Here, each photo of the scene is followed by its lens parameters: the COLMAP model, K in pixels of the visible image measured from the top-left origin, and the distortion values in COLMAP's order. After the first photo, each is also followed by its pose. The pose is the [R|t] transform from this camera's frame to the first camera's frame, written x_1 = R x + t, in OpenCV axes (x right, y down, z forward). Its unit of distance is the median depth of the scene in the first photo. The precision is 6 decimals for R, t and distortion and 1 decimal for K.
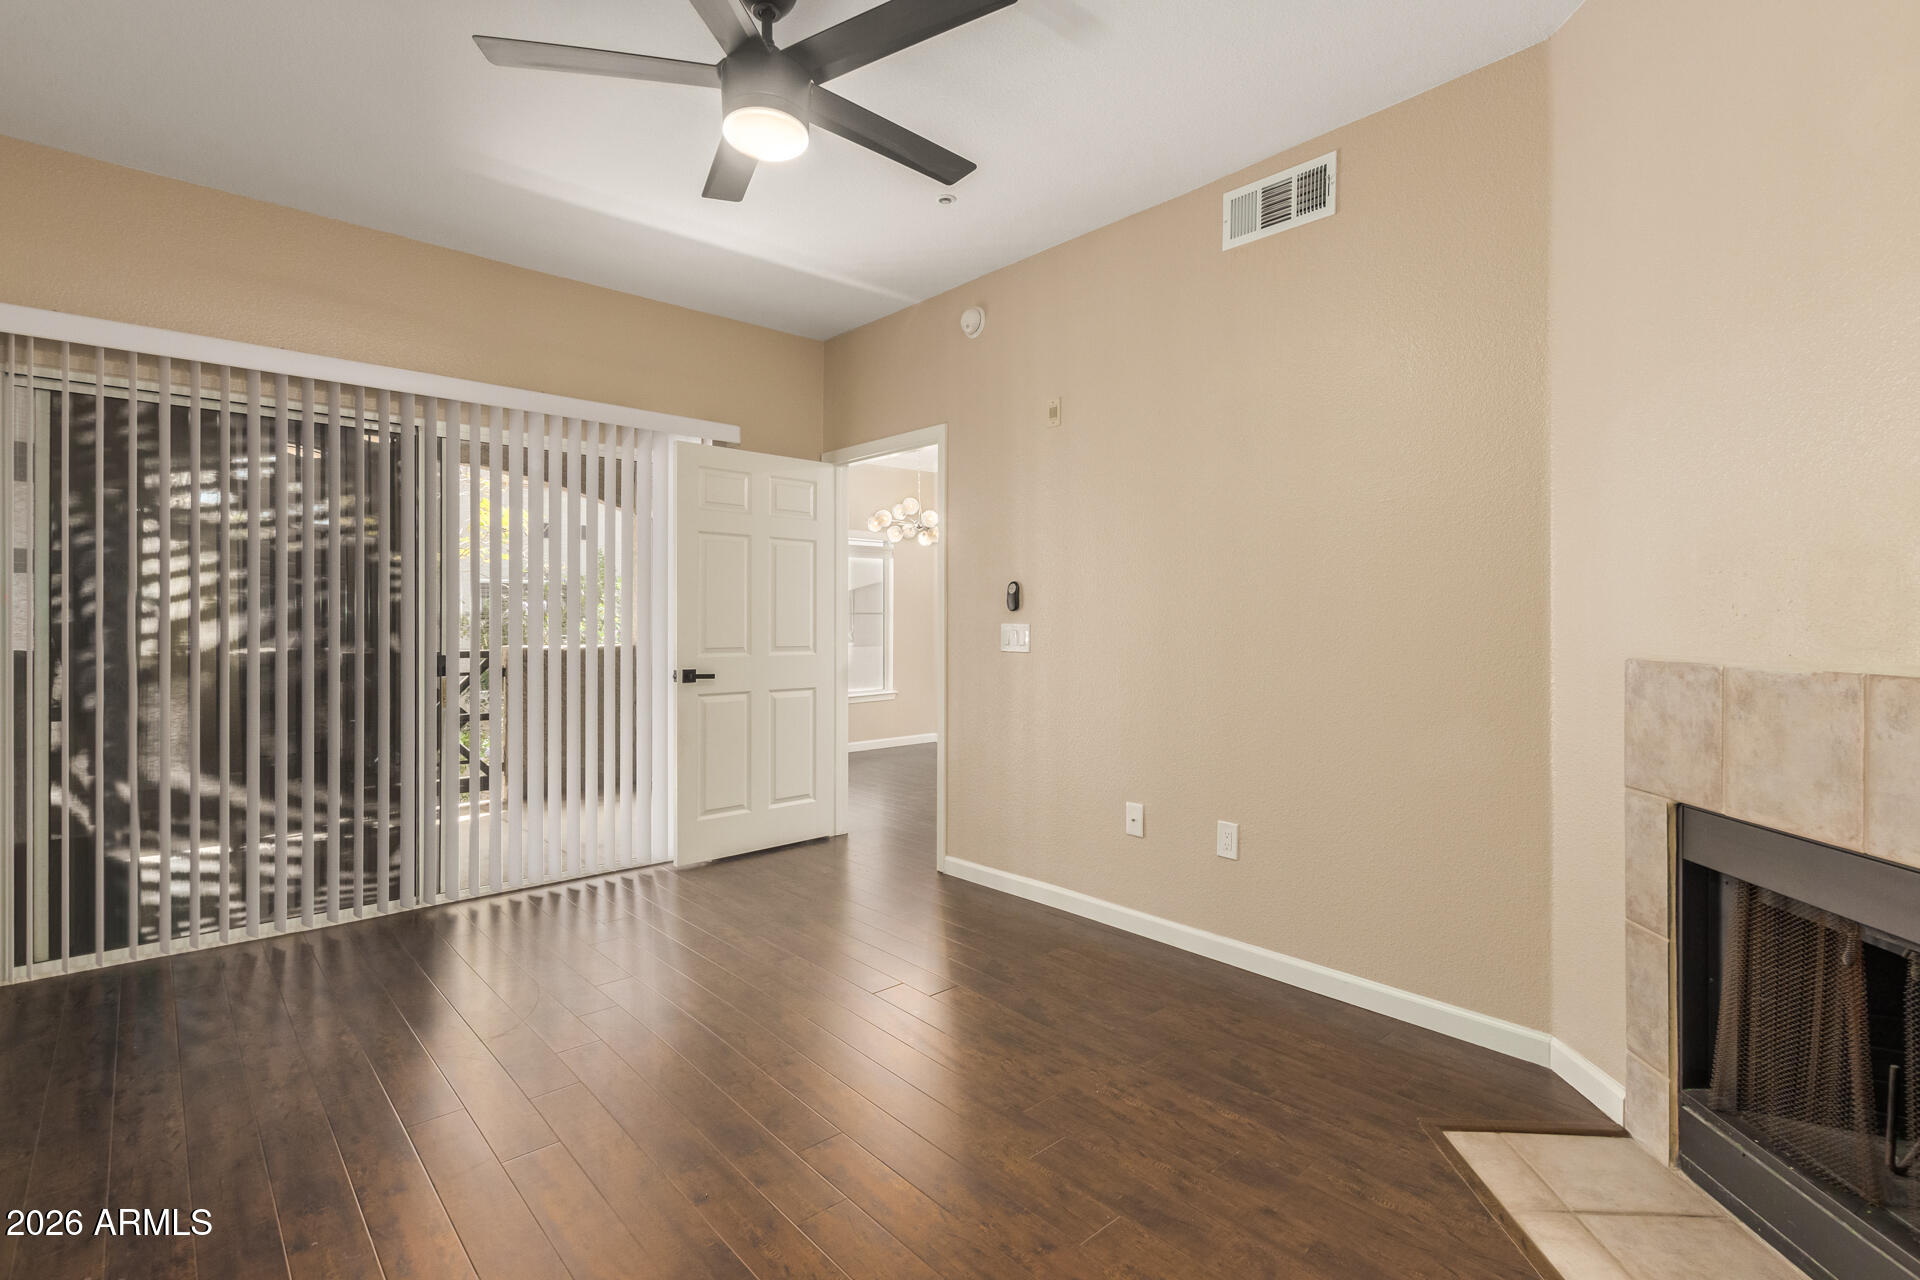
lens RADIAL K [[954.3, 0, 954.1], [0, 954.3, 640.1], [0, 0, 1]] dist [0.002243, -0.000184]
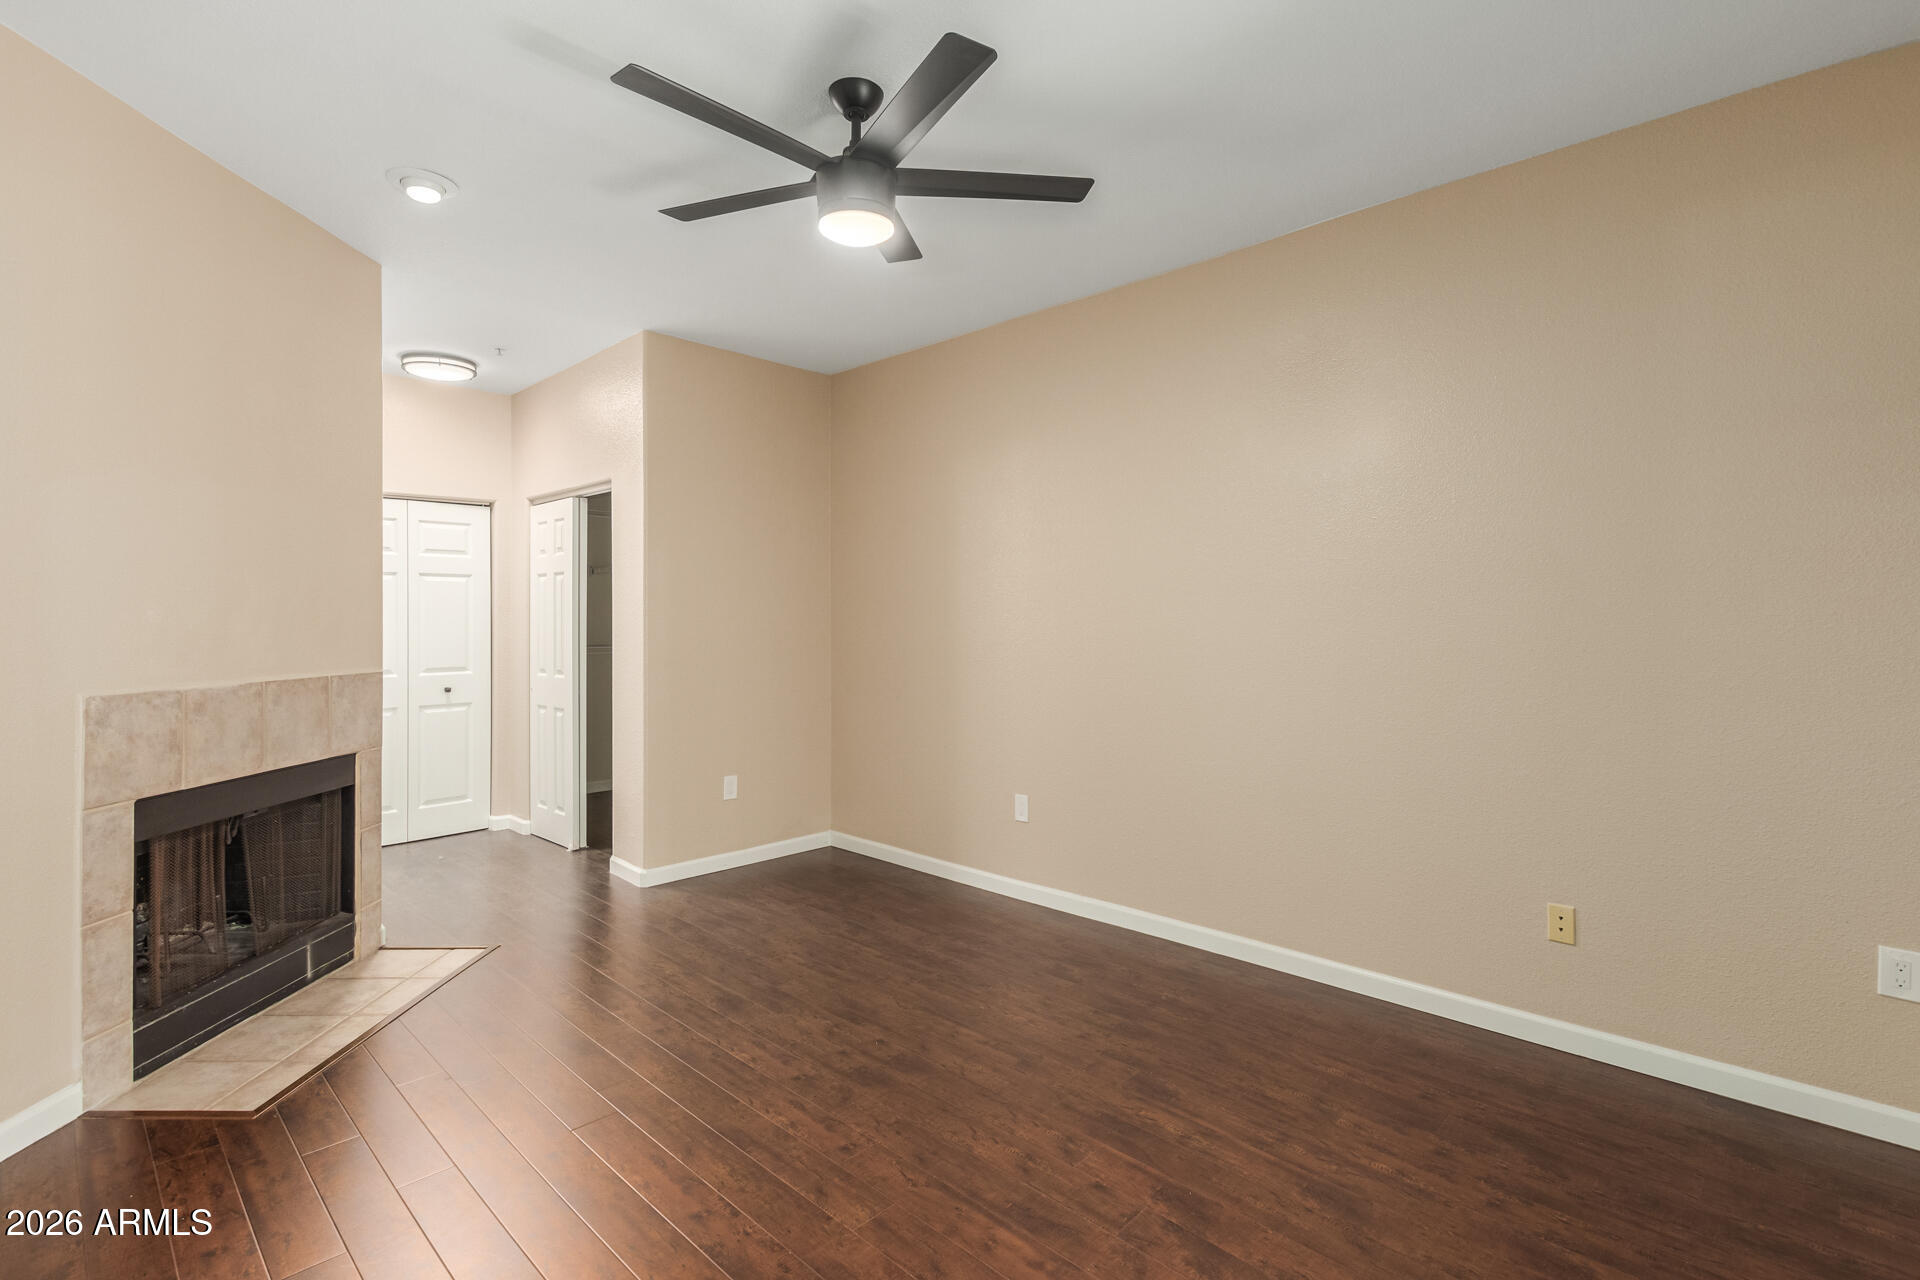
lens RADIAL K [[896.2, 0, 971.4], [0, 896.2, 618.3], [0, 0, 1]] dist [0.006028, 0.000027]
pose [[-0.997151, 0.002380, -0.075388, -0.185173], [0.000753, 0.999766, 0.021605, -0.067024], [0.075422, 0.021487, -0.996920, 1.481241]]
